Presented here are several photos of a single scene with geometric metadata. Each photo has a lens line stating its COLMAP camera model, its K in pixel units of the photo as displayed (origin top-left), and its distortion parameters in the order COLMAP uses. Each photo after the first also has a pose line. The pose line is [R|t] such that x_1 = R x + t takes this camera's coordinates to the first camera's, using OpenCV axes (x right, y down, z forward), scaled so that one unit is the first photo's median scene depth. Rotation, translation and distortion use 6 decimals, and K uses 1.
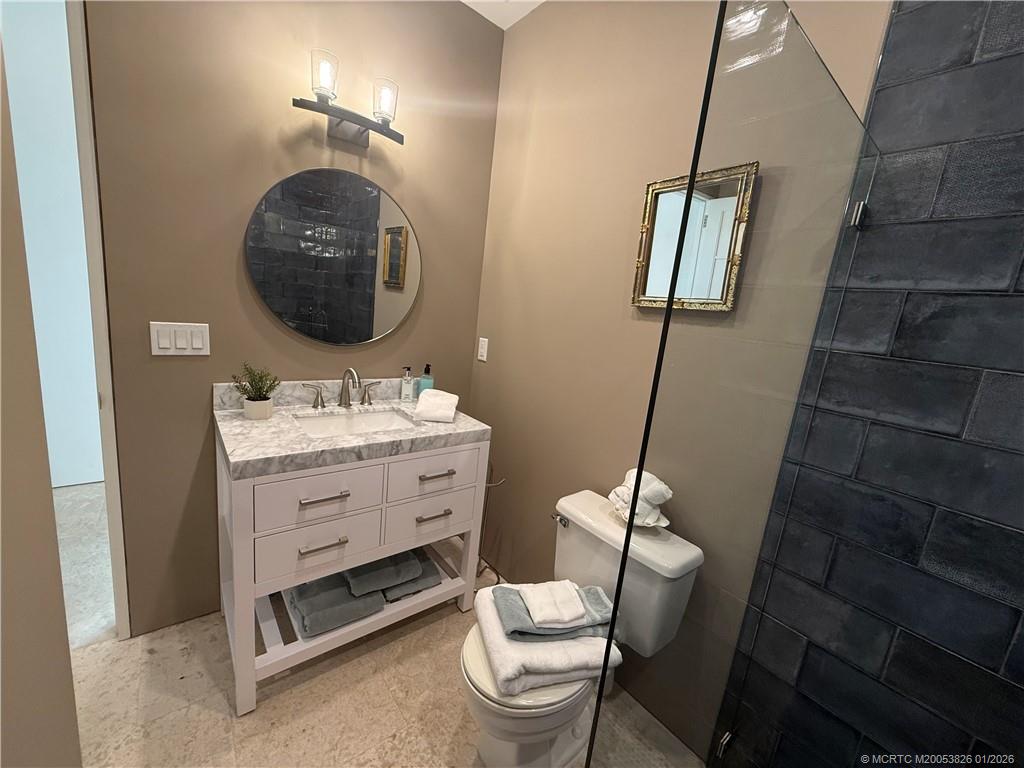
lens RADIAL K [[410.8, 0, 507.0], [0, 410.8, 385.5], [0, 0, 1]] dist [0.000771, 0.000557]
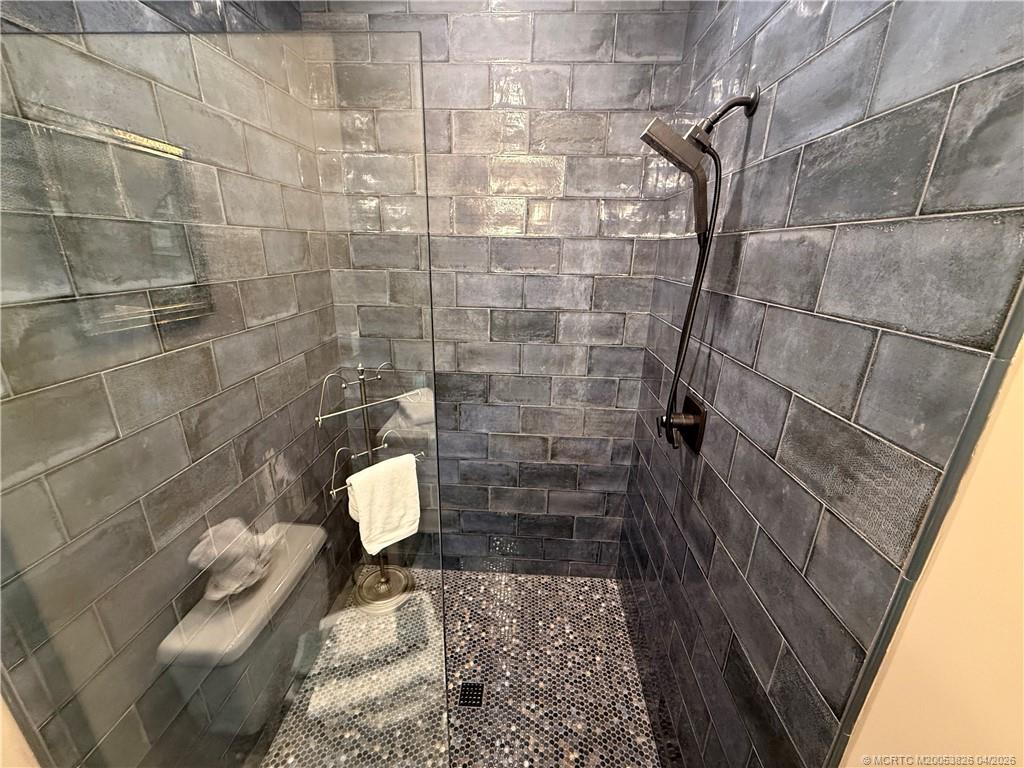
lens RADIAL K [[410.8, 0, 513.6], [0, 410.8, 385.3], [0, 0, 1]] dist [0.000771, 0.000557]
pose [[-0.750917, -0.322041, 0.576553, -0.152722], [0.020693, 0.861138, 0.507950, -0.382507], [-0.660072, 0.393359, -0.639979, 0.744891]]
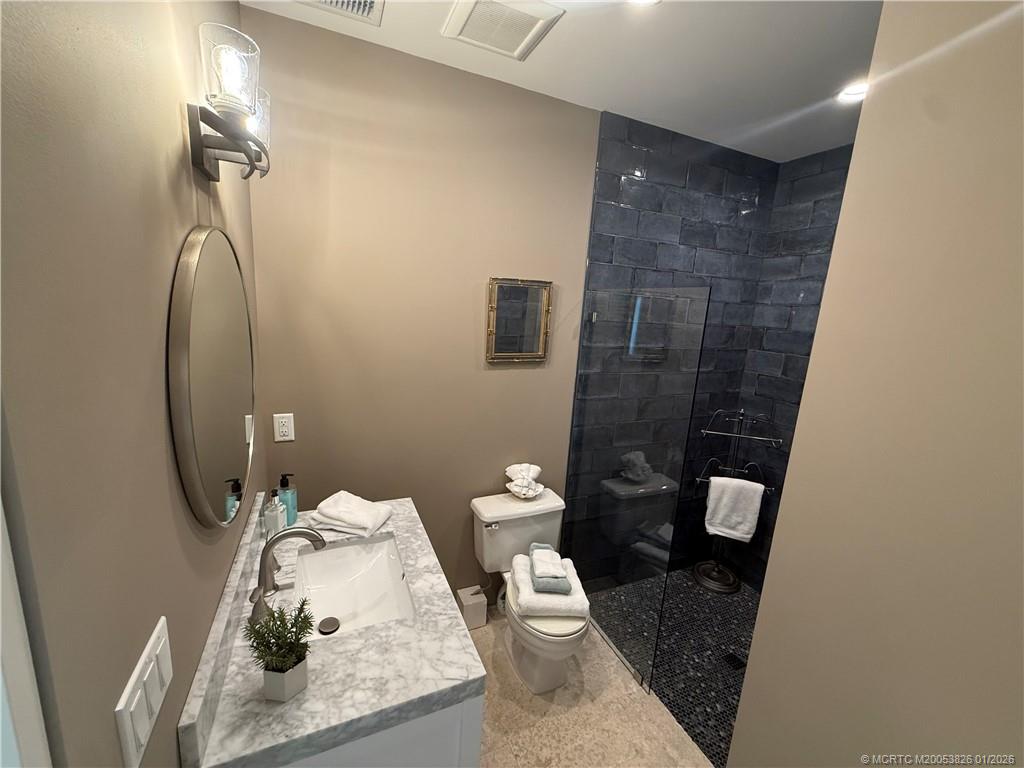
lens RADIAL K [[410.8, 0, 510.0], [0, 410.8, 383.3], [0, 0, 1]] dist [0.000771, 0.000557]
pose [[0.258701, -0.270623, 0.927274, -1.308921], [0.146271, 0.959859, 0.239324, -0.586550], [-0.954819, 0.073720, 0.287900, 0.693965]]
